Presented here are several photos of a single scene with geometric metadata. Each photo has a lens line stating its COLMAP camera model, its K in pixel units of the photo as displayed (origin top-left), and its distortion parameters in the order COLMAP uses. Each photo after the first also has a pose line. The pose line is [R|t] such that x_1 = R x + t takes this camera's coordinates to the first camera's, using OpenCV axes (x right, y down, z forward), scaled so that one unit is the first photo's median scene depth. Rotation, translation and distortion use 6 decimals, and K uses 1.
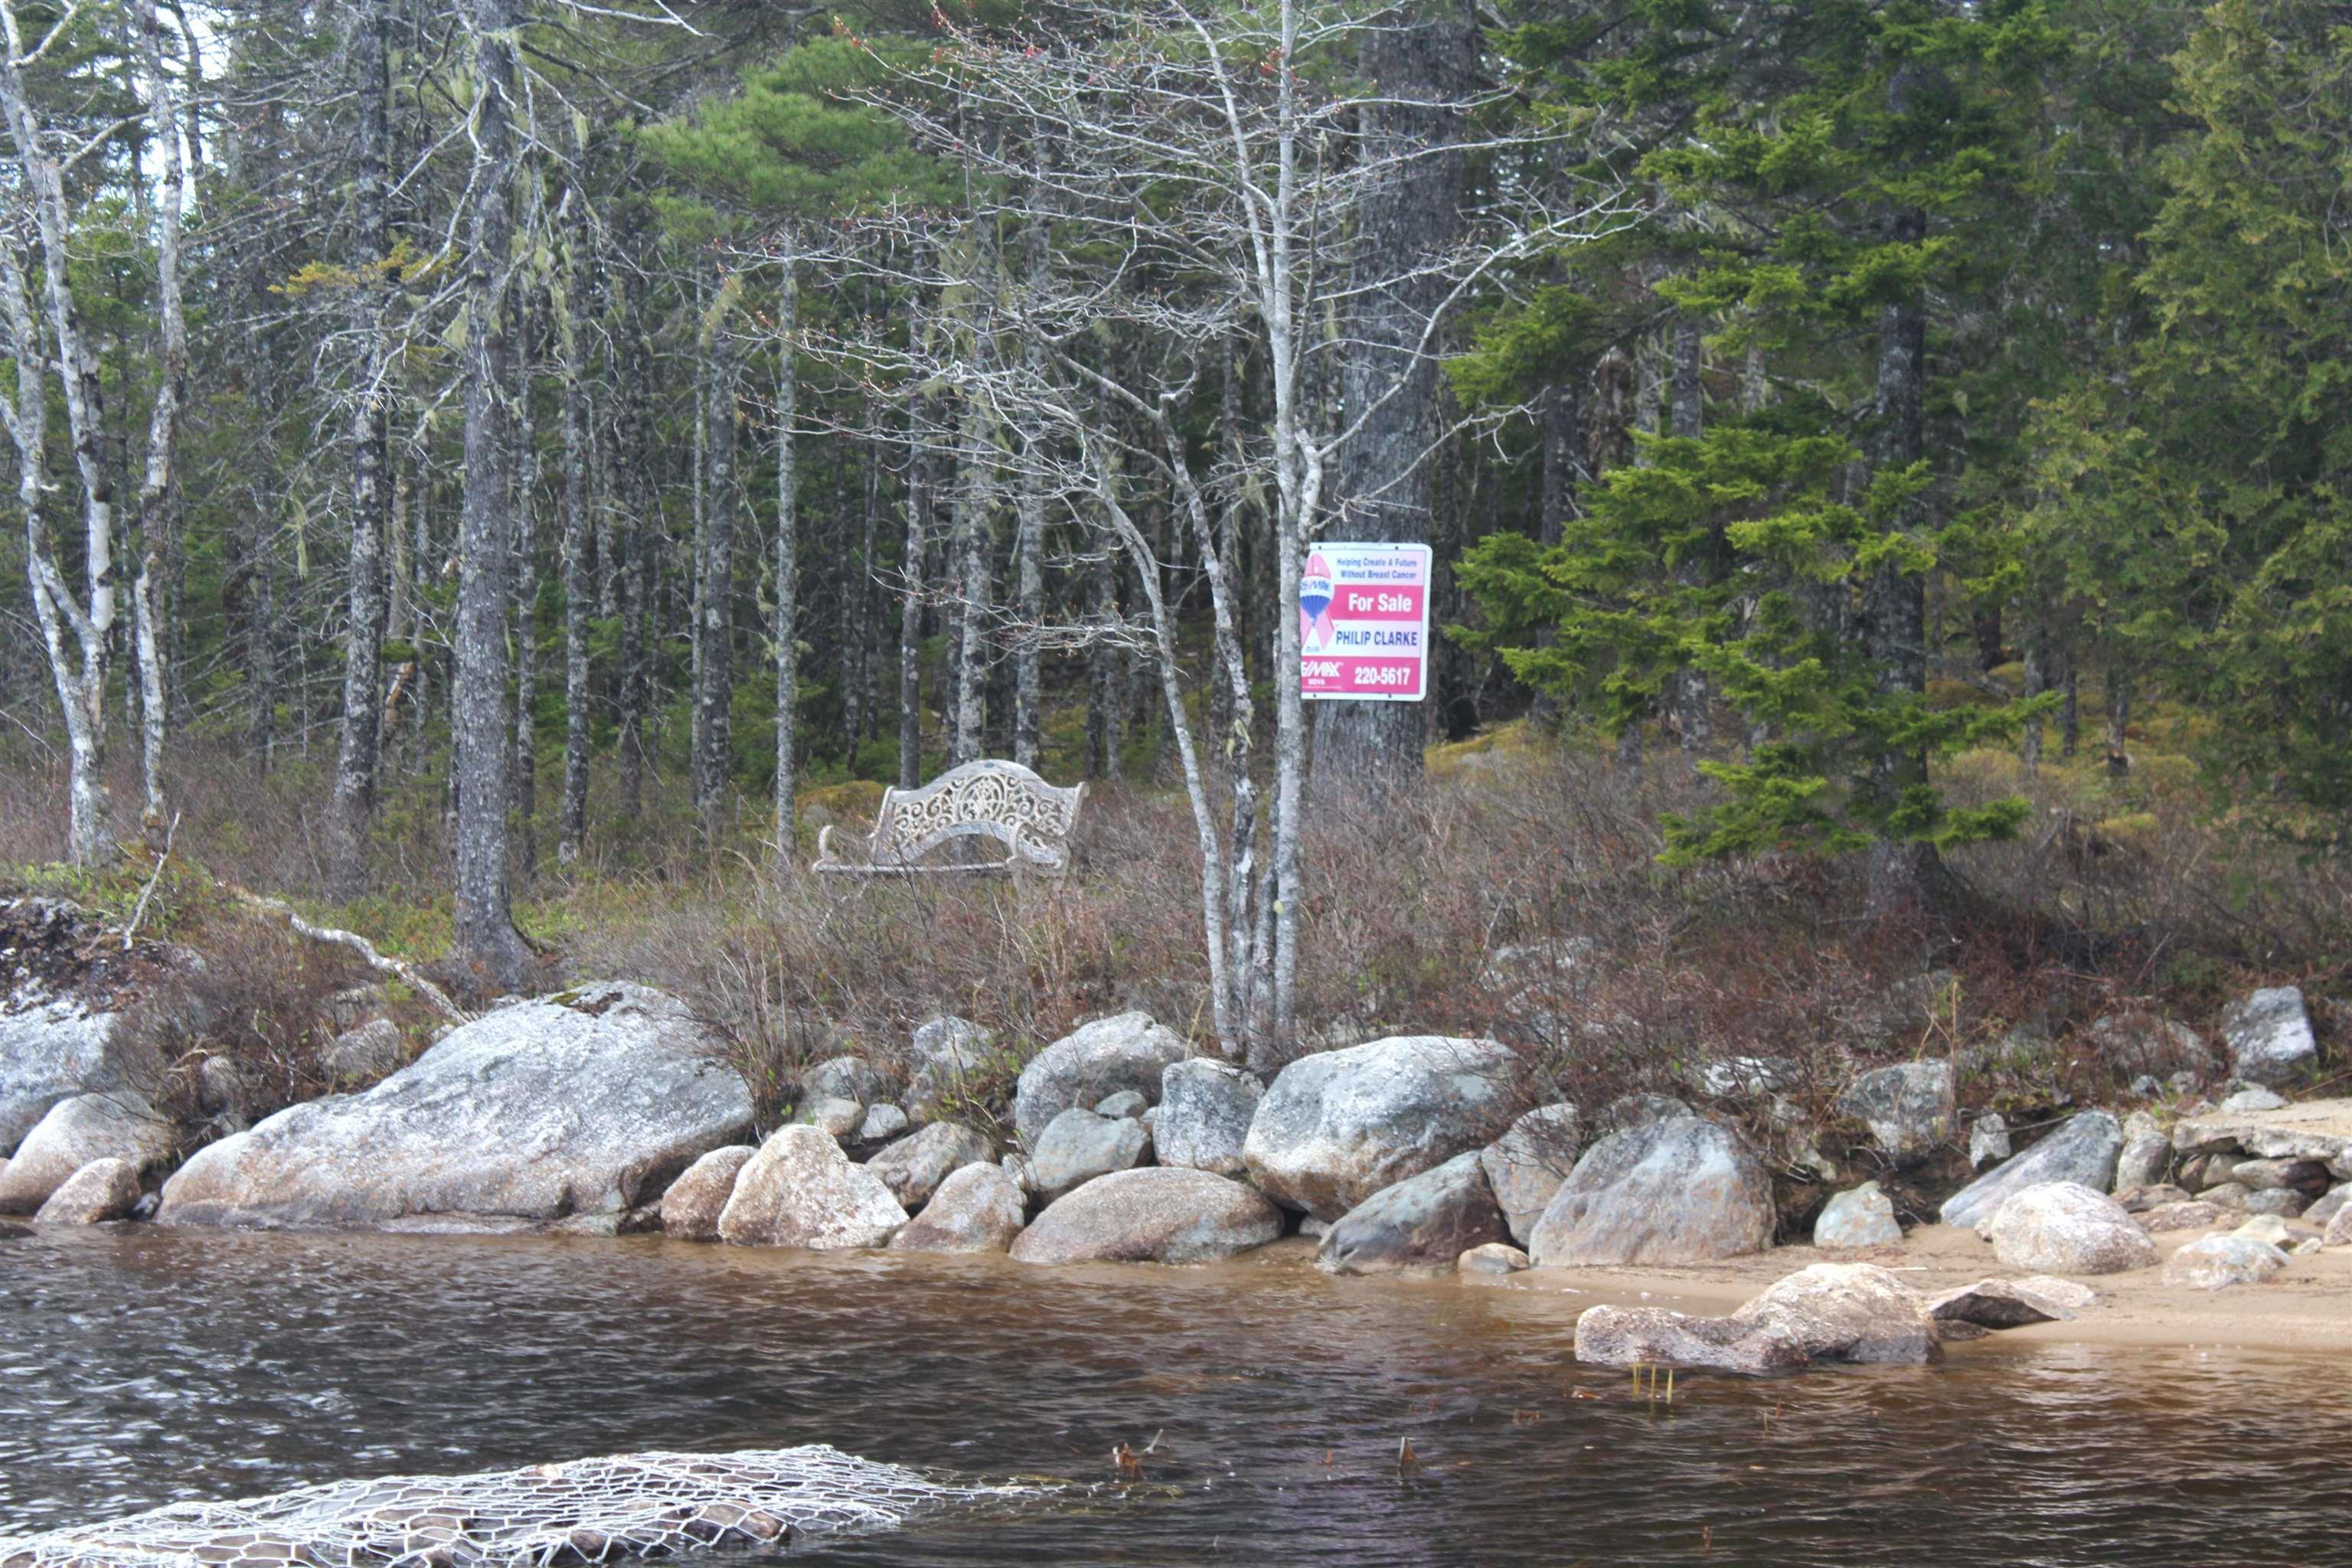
lens RADIAL K [[5780.9, 0, 1176.0], [0, 5780.9, 784.0], [0, 0, 1]] dist [0.089653, 0.045834]
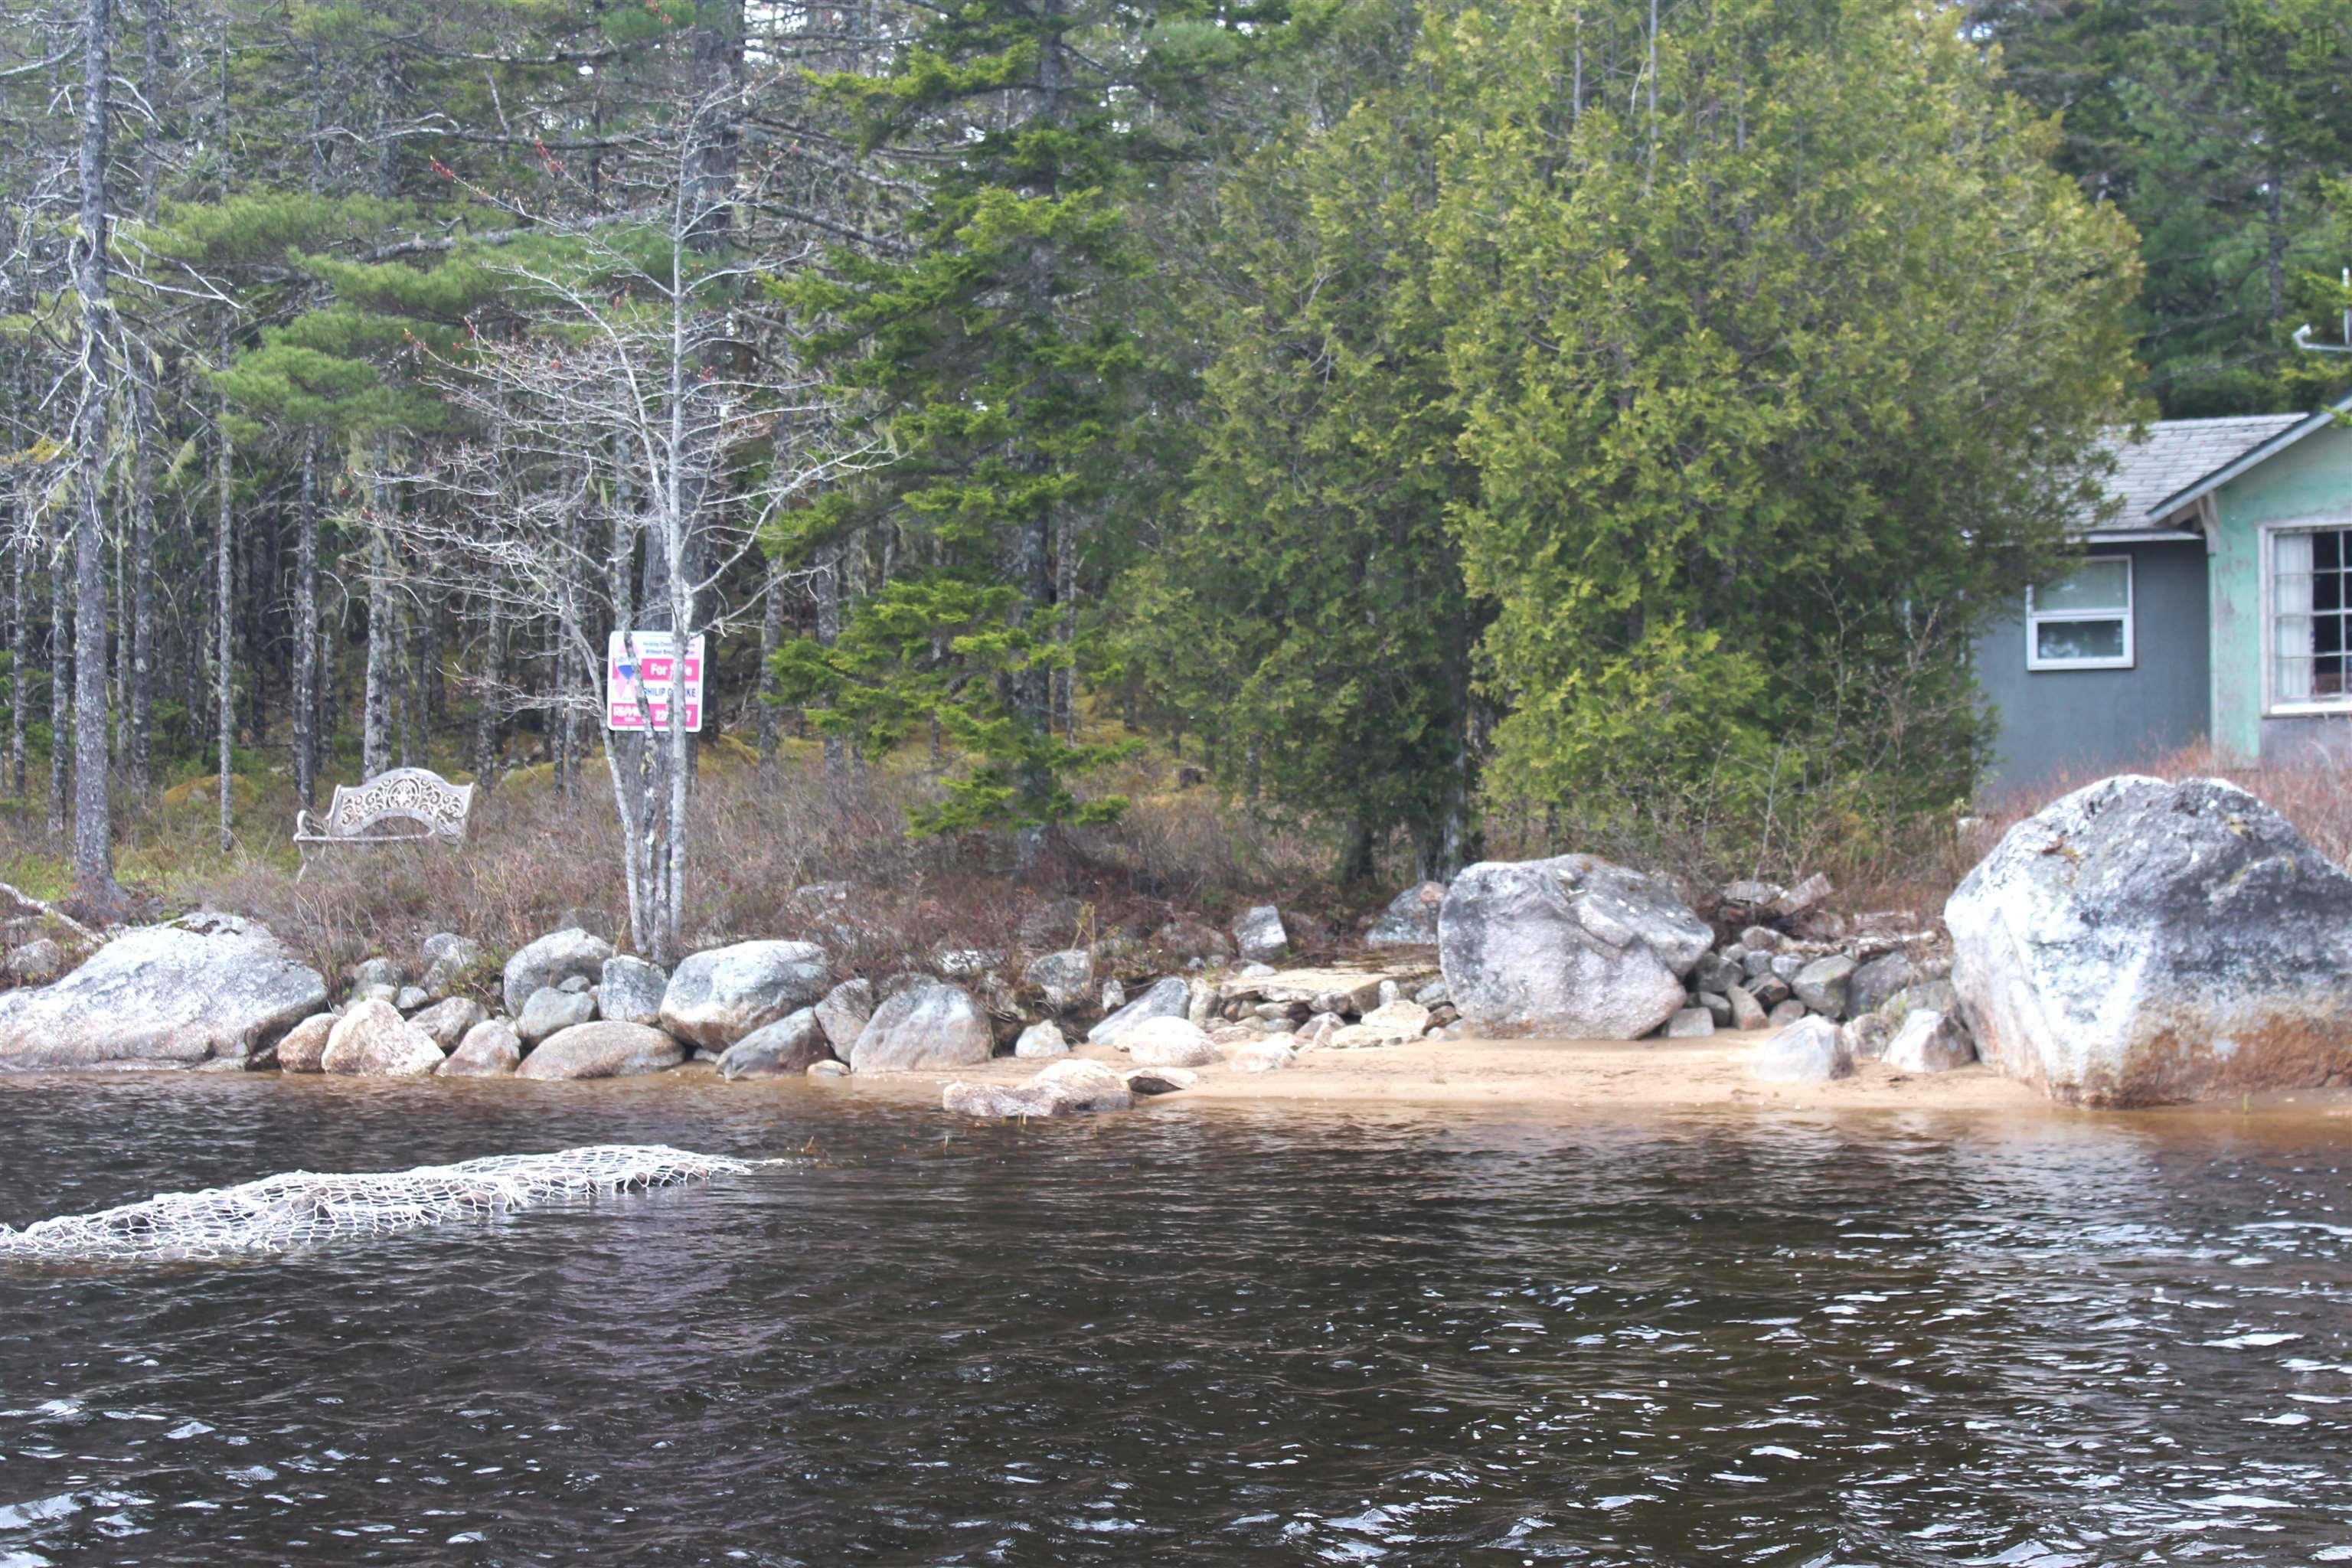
lens RADIAL K [[4684.7, 0, 1176.0], [0, 4684.7, 784.0], [0, 0, 1]] dist [0.009732, 0.196695]
pose [[0.975027, -0.004567, 0.222039, -0.142547], [0.002514, 0.999951, 0.009525, -0.014651], [-0.222072, -0.008729, 0.974991, -0.354334]]
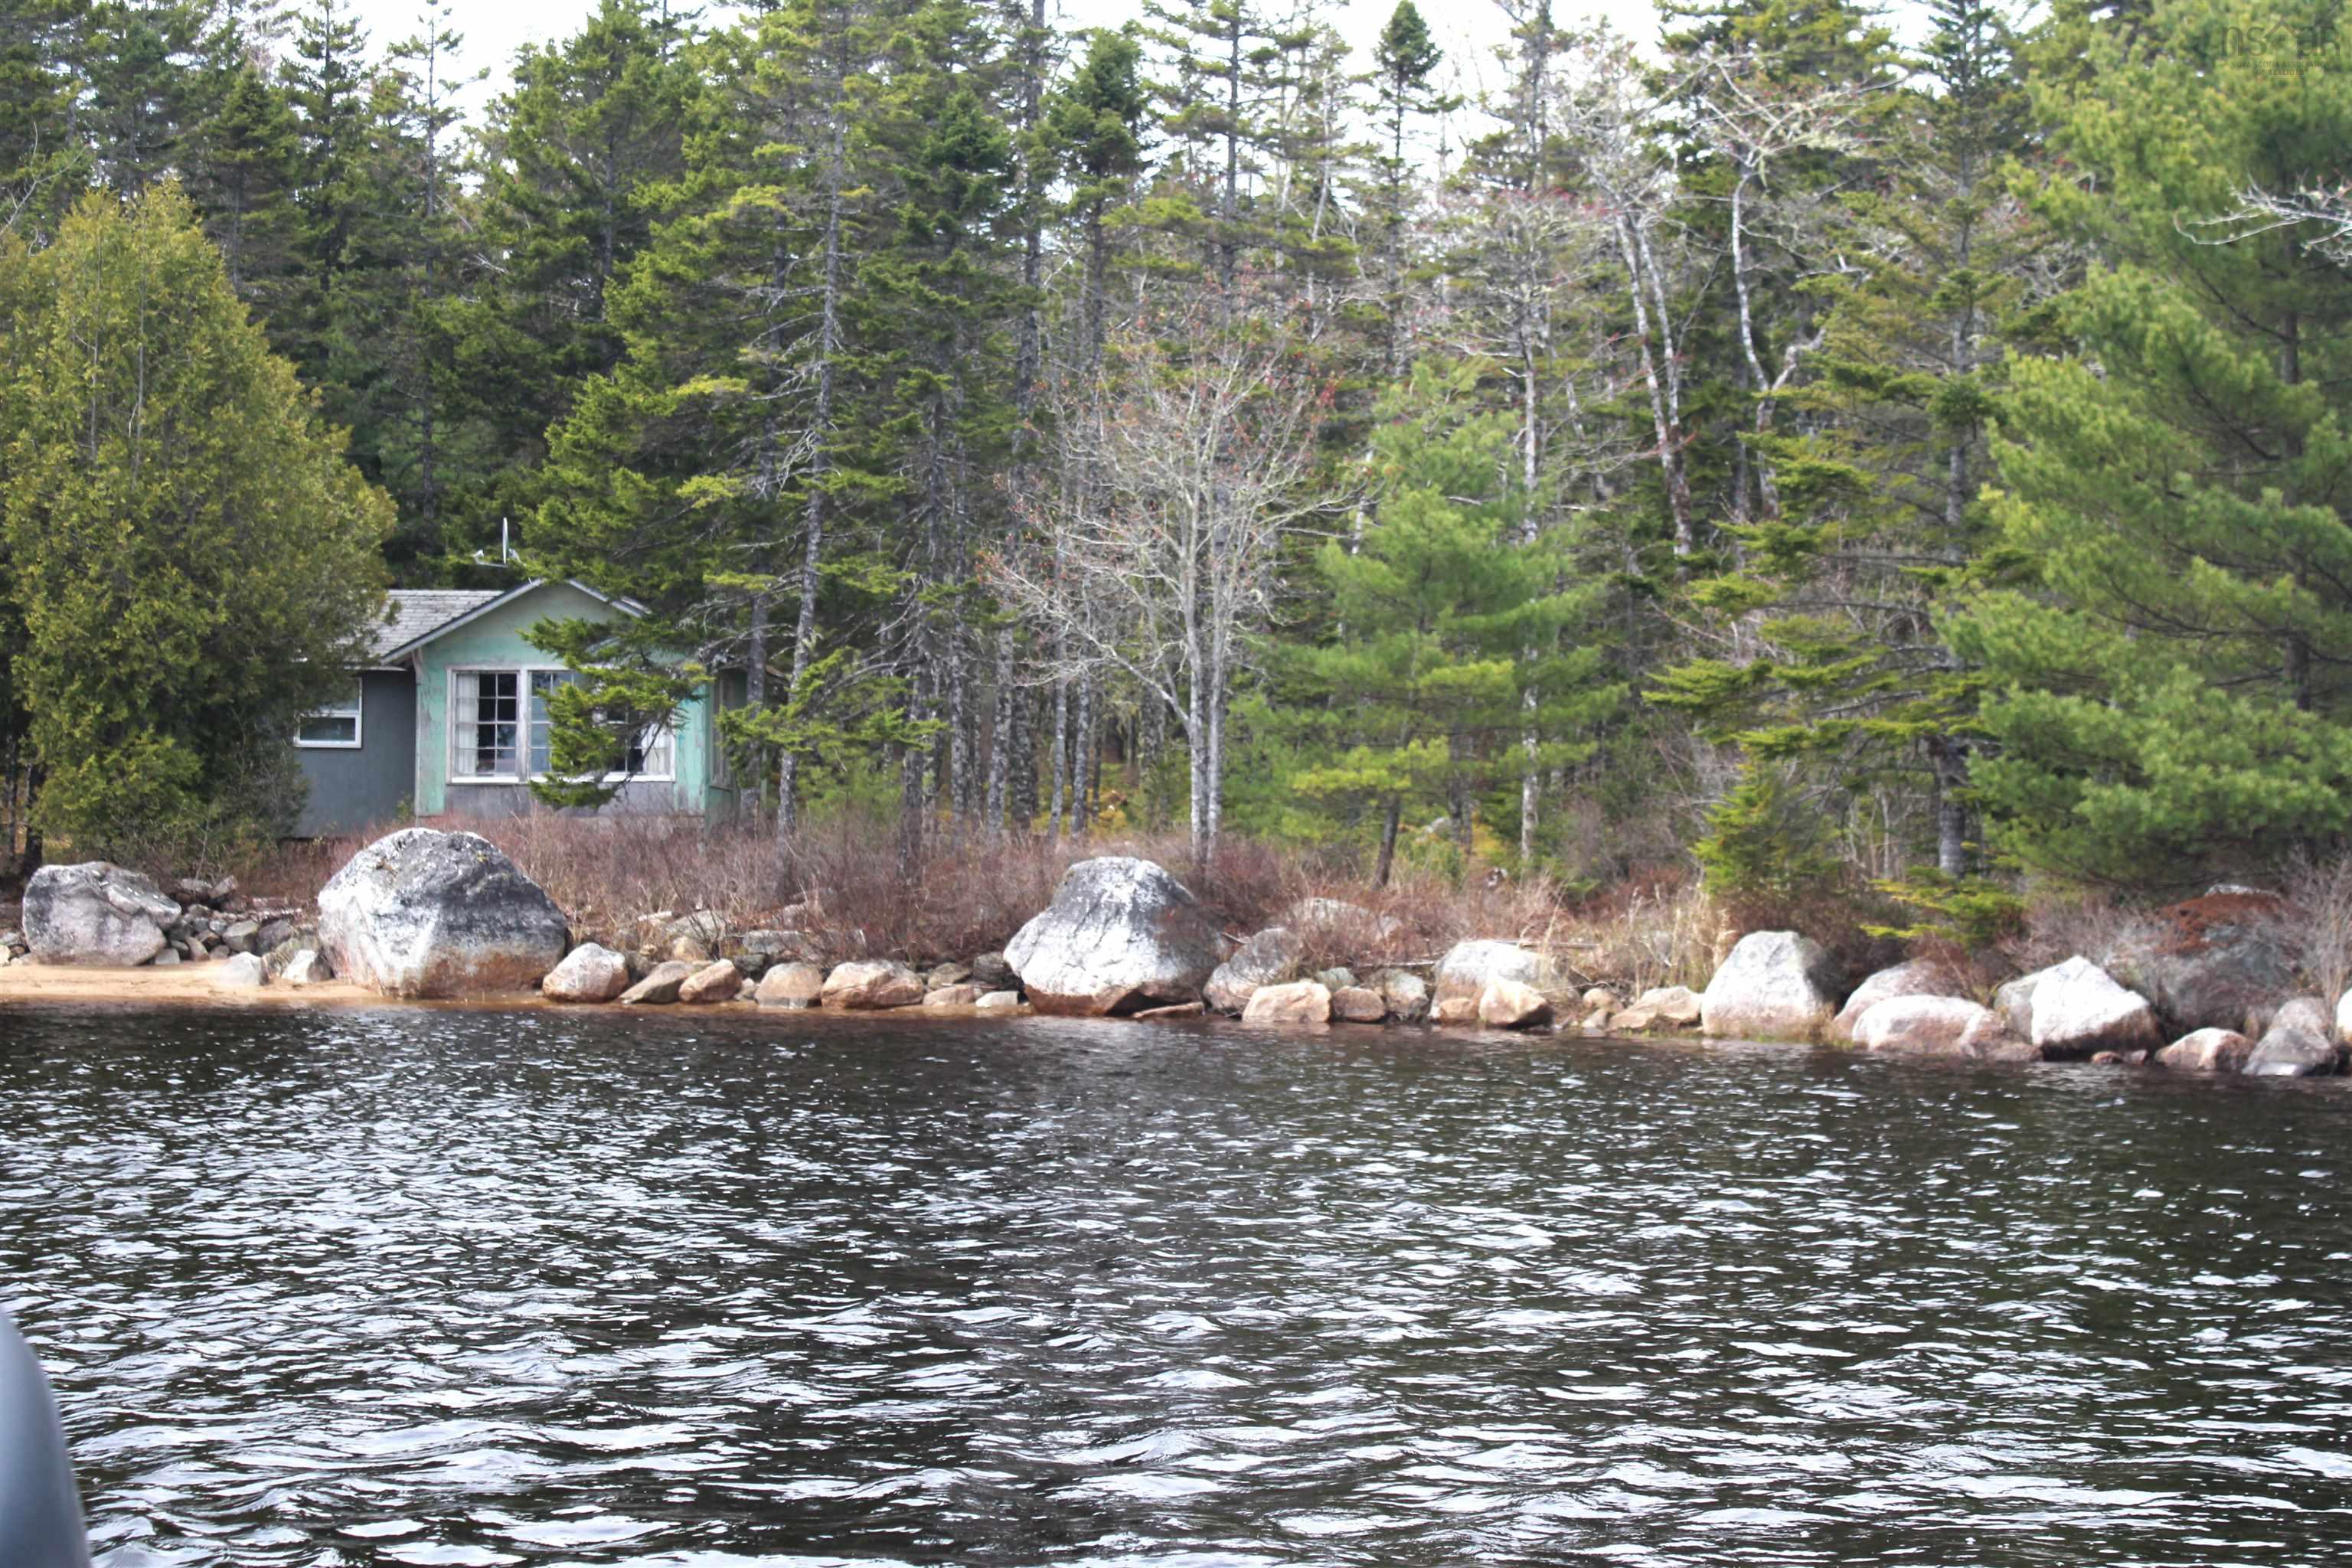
lens RADIAL K [[4108.0, 0, 1176.9], [0, 4108.0, 913.6], [0, 0, 1]] dist [0.030614, 0.237271]
pose [[0.791279, 0.006026, 0.611425, -0.548070], [-0.032062, 0.998985, 0.031646, -0.037180], [-0.610614, -0.044644, 0.790669, -1.012658]]
